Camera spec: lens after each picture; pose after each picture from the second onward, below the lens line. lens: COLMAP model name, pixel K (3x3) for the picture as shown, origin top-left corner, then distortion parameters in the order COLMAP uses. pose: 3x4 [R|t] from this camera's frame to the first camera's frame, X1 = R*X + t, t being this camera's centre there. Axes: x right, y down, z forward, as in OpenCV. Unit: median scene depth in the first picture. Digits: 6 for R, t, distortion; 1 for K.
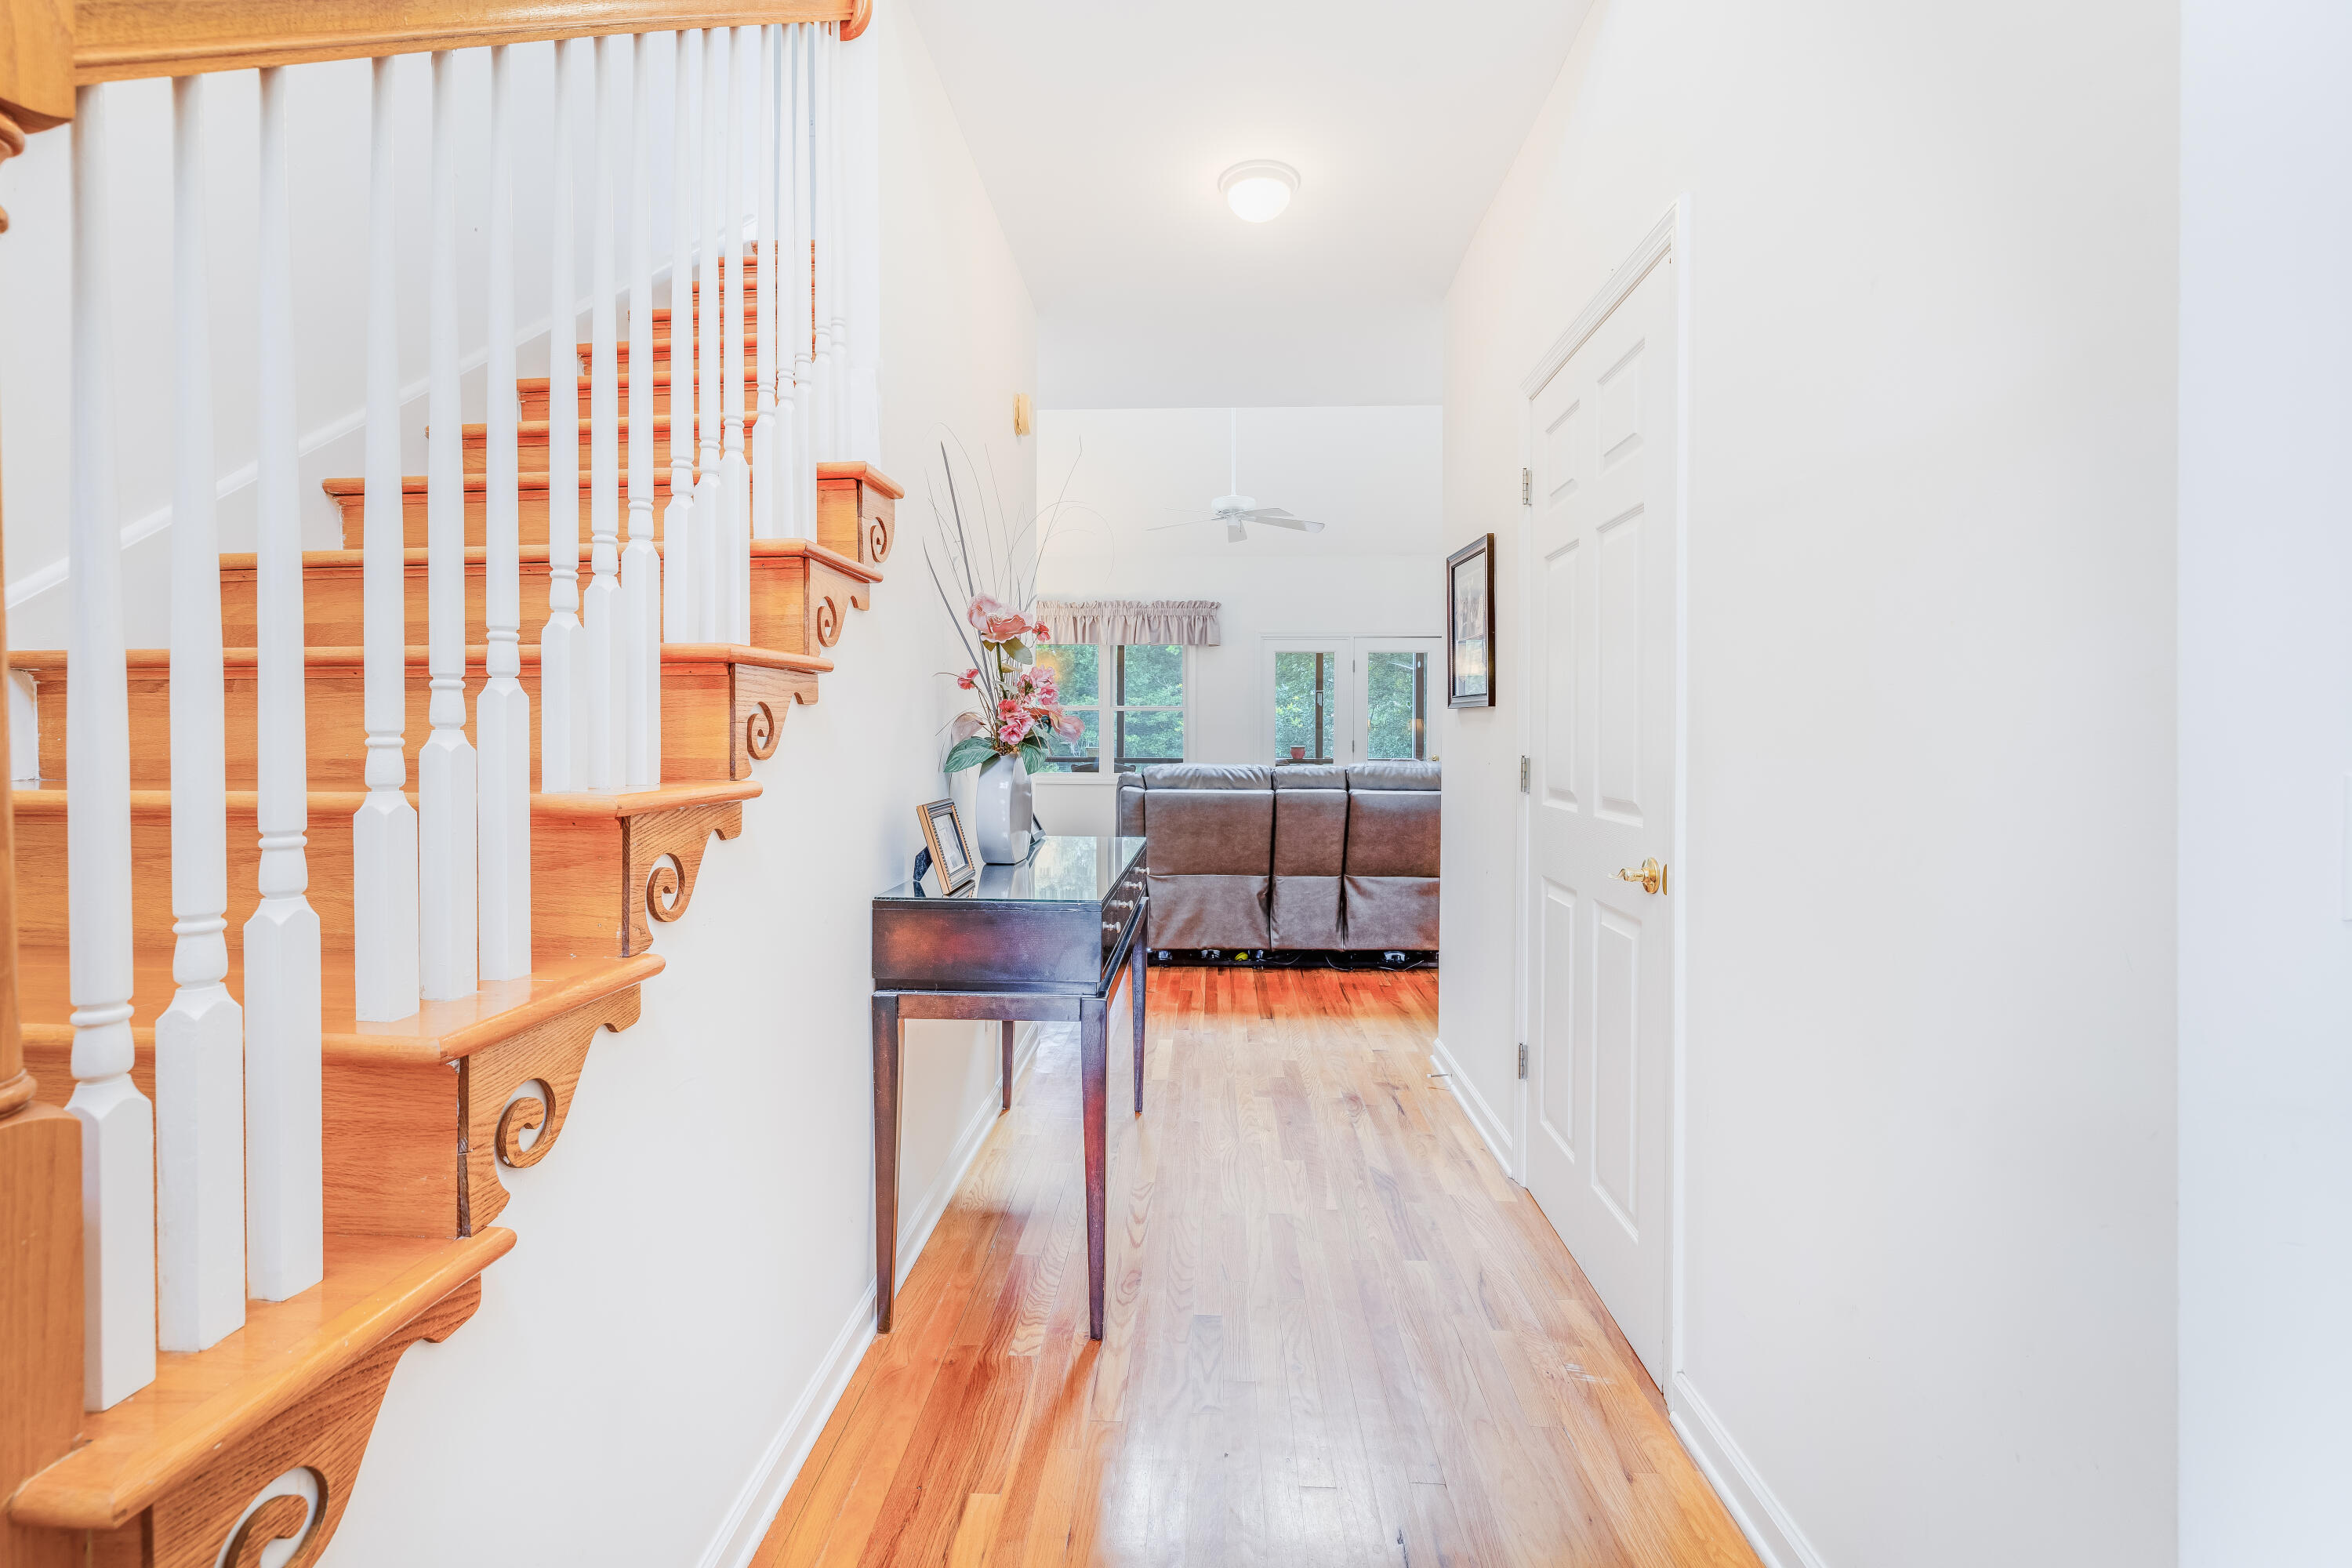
lens RADIAL K [[1010.3, 0, 1198.1], [0, 1010.3, 734.3], [0, 0, 1]] dist [0.000366, 0.000993]
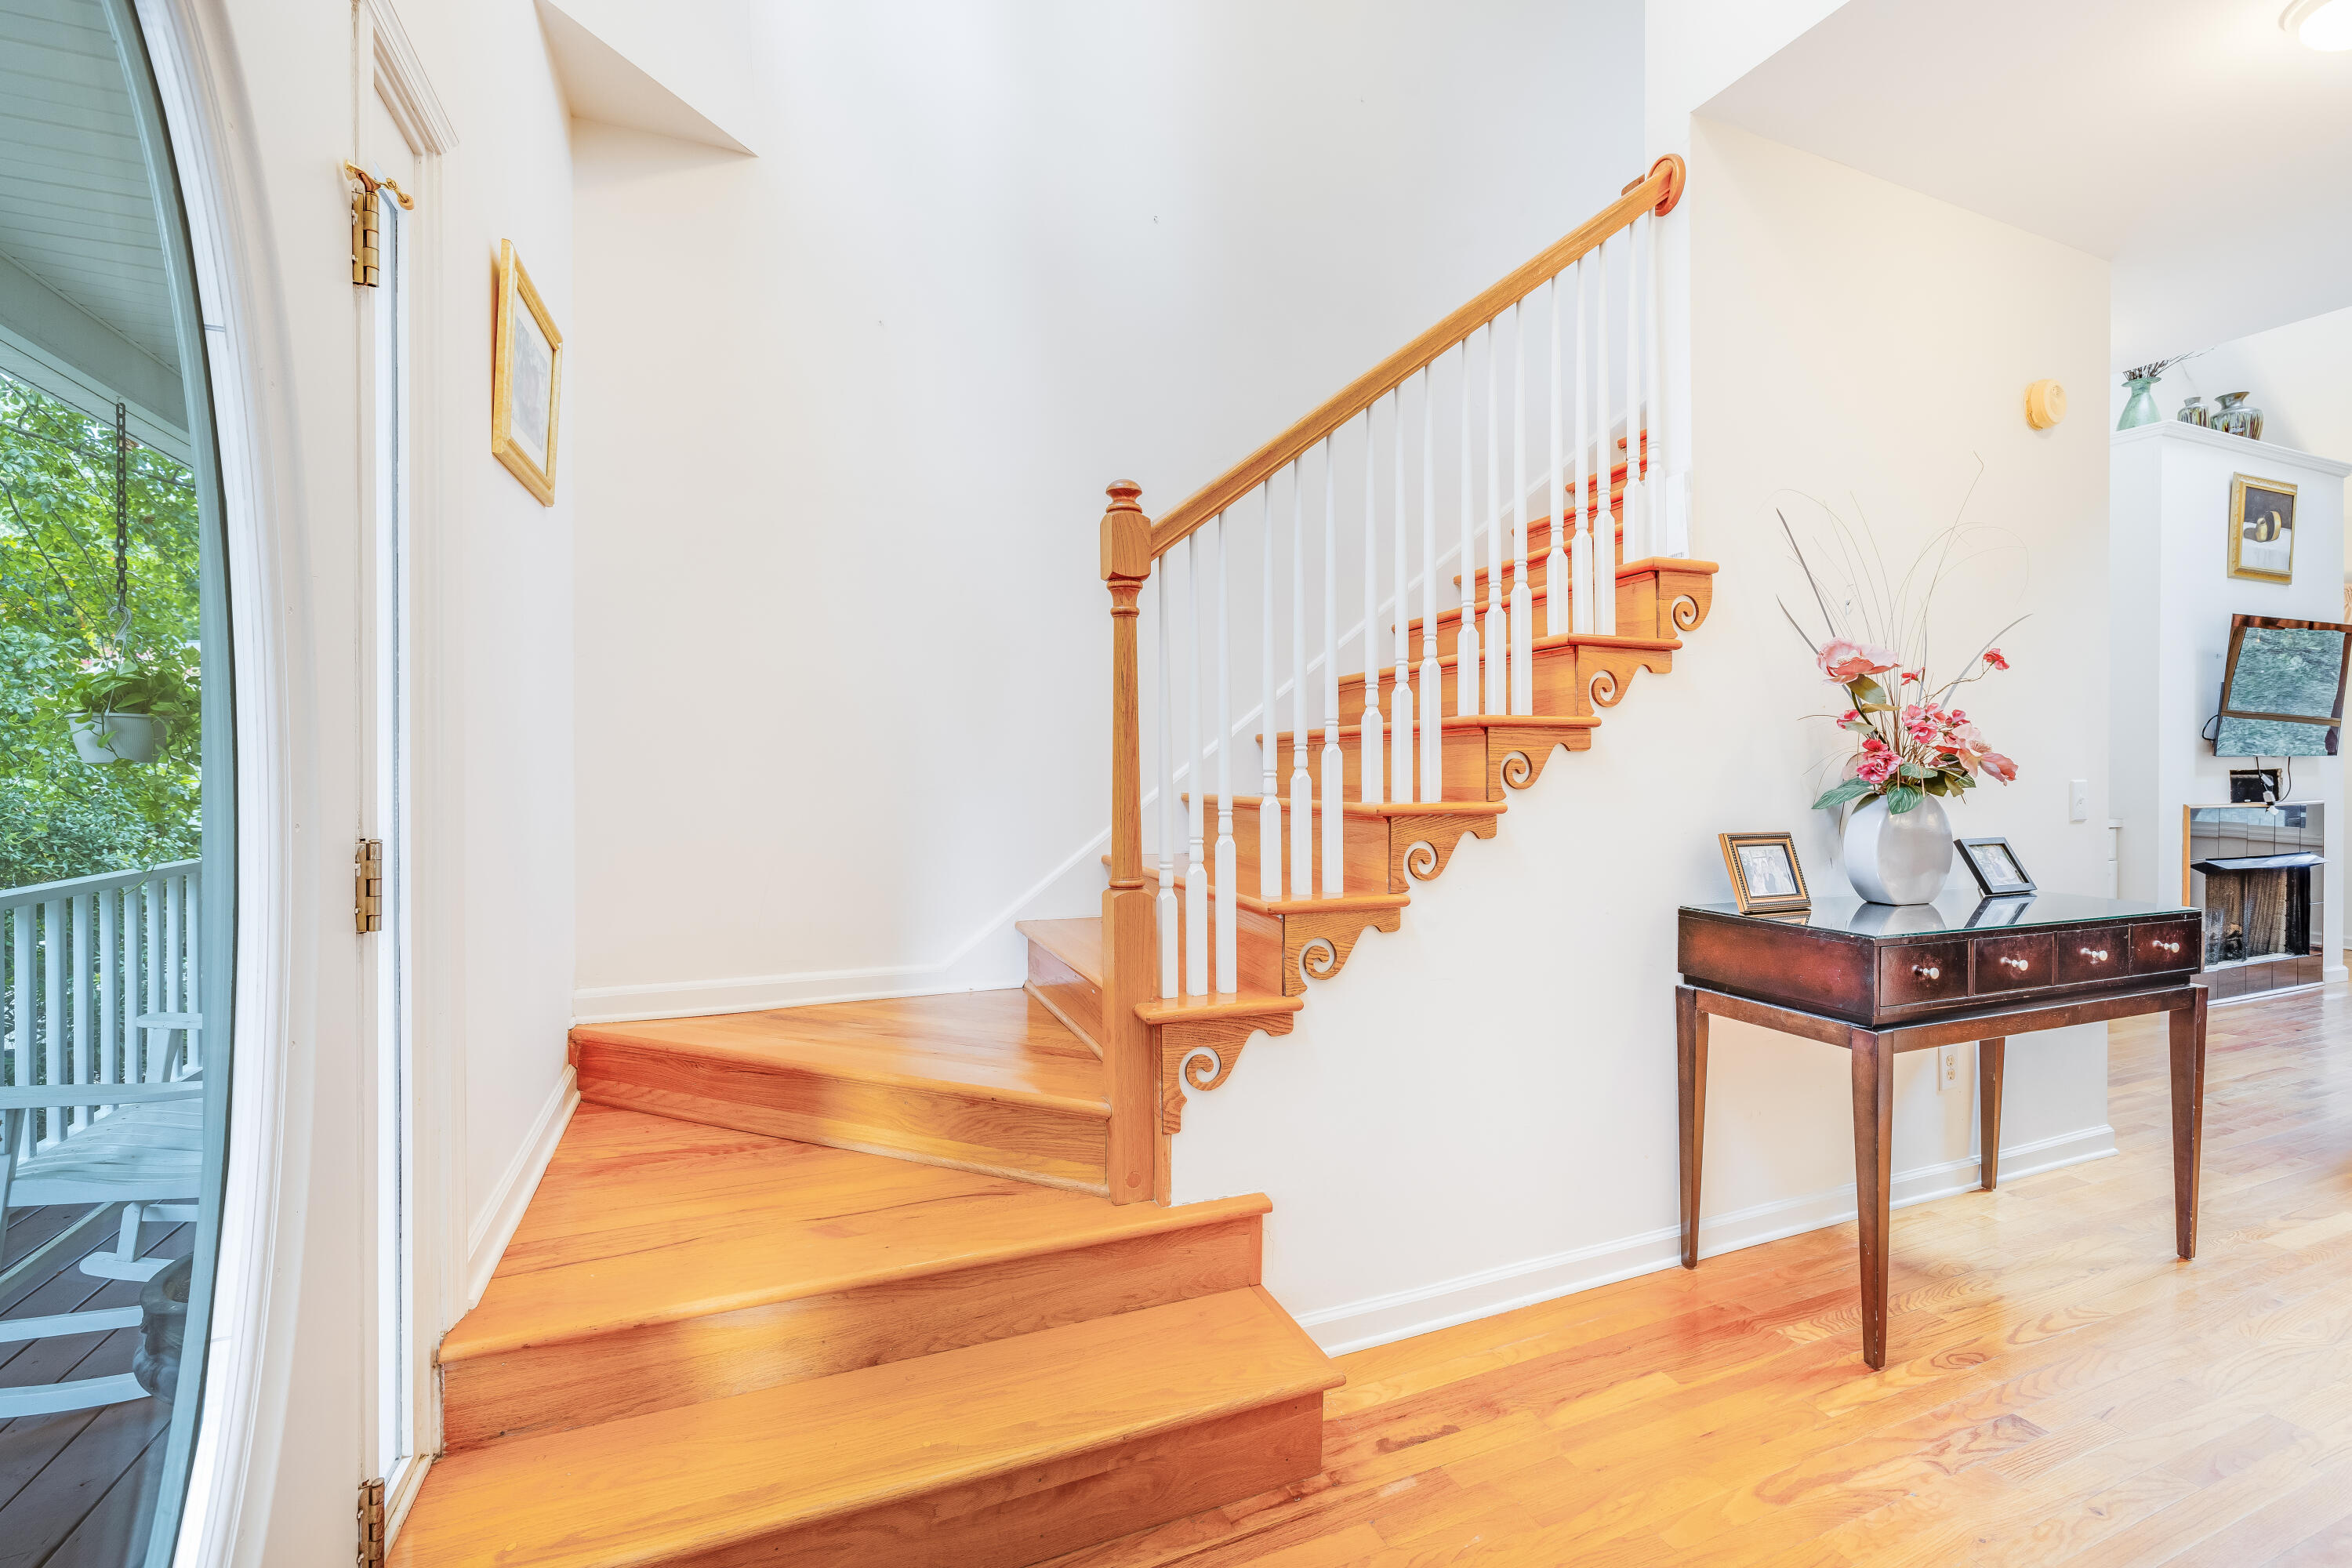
lens RADIAL K [[1010.3, 0, 1158.2], [0, 1010.3, 773.0], [0, 0, 1]] dist [0.000366, 0.000993]
pose [[0.412647, 0.002940, -0.910886, 0.534668], [-0.003867, 0.999991, 0.001476, 0.000614], [0.910883, 0.002914, 0.412655, -0.079684]]
